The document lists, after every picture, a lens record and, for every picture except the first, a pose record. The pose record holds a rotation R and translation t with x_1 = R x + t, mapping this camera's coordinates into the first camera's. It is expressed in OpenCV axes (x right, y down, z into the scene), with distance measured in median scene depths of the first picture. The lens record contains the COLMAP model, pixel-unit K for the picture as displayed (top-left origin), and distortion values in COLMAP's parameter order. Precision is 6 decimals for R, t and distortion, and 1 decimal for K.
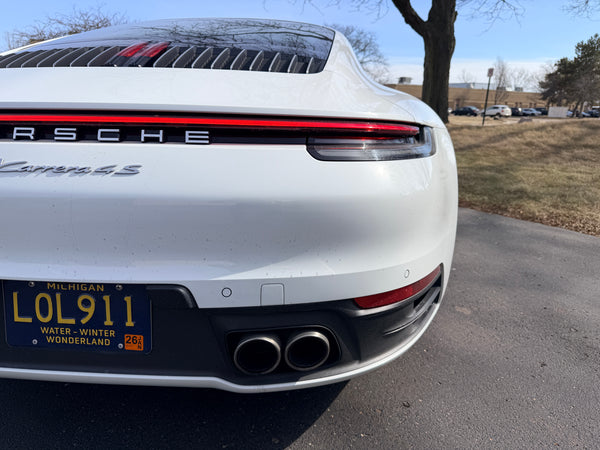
lens RADIAL K [[429.2, 0, 311.2], [0, 429.2, 224.8], [0, 0, 1]] dist [0.030436, -0.042261]
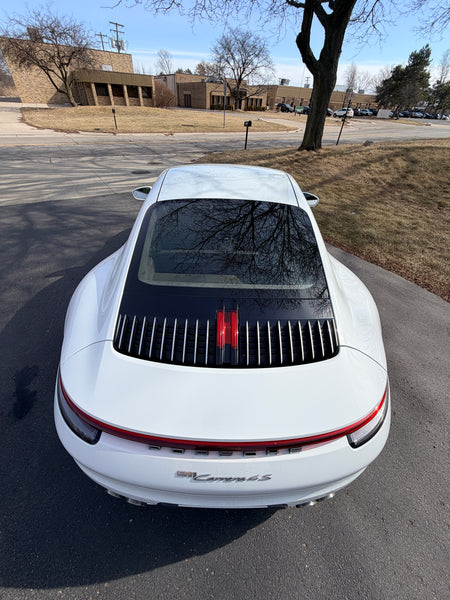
lens RADIAL K [[237.6, 0, 225.0], [0, 237.6, 297.3], [0, 0, 1]] dist [-0.003183, 0.000662]
pose [[0.999423, -0.002365, 0.033886, -0.131278], [-0.011925, 0.909655, 0.415194, -0.266452], [-0.031807, -0.415358, 0.909102, 0.078568]]
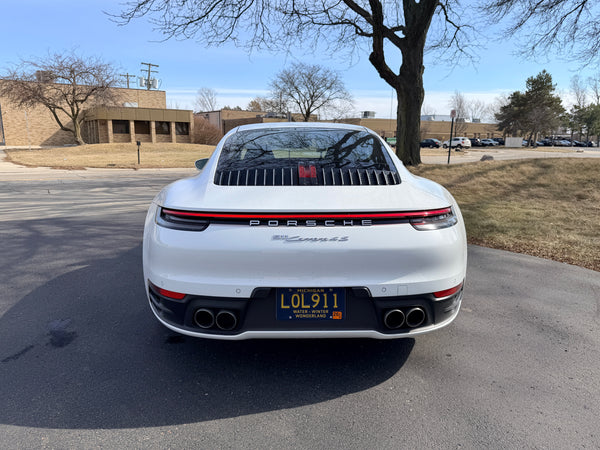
lens RADIAL K [[429.2, 0, 301.2], [0, 429.2, 229.5], [0, 0, 1]] dist [0.030436, -0.042261]
pose [[0.998299, -0.027025, 0.051655, -0.160555], [0.030068, 0.997801, -0.059069, -0.009161], [-0.049945, 0.060522, 0.996917, -0.276291]]
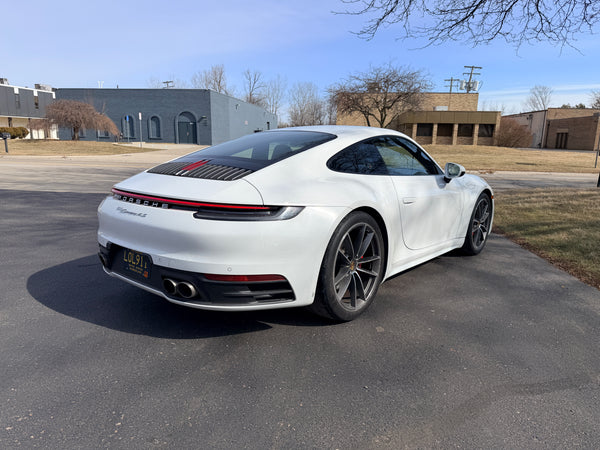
lens RADIAL K [[429.2, 0, 306.8], [0, 429.2, 224.6], [0, 0, 1]] dist [0.030436, -0.042261]
pose [[0.793026, 0.106836, -0.599747, 0.492274], [-0.155363, 0.987416, -0.029537, -0.031138], [0.589044, 0.116602, 0.799644, -0.162770]]
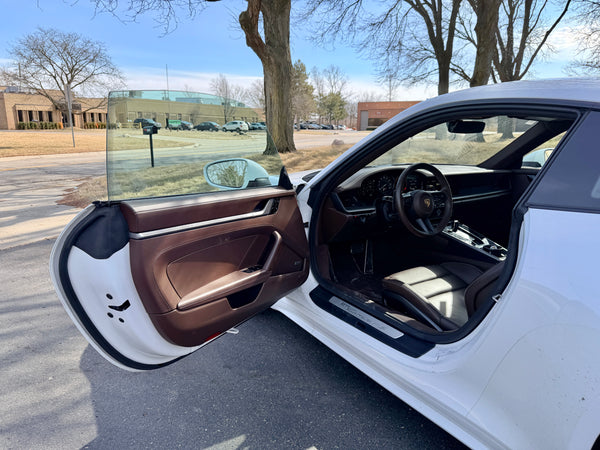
lens RADIAL K [[429.2, 0, 291.2], [0, 429.2, 224.6], [0, 0, 1]] dist [0.030436, -0.042261]
pose [[0.842100, -0.135534, 0.522014, -0.630054], [0.150393, 0.988527, 0.014048, -0.211880], [-0.517929, 0.066677, 0.852821, 0.459940]]
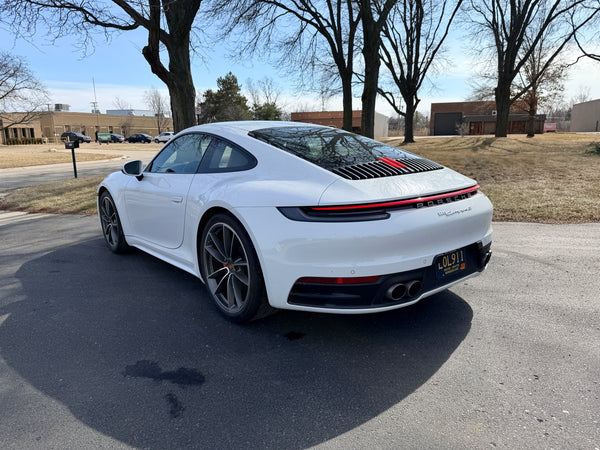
lens RADIAL K [[429.2, 0, 296.7], [0, 429.2, 223.3], [0, 0, 1]] dist [0.030436, -0.042261]
pose [[0.753316, -0.164840, 0.636666, -0.718002], [0.201147, 0.979437, 0.015587, -0.068277], [-0.626143, 0.116322, 0.770982, -0.138000]]
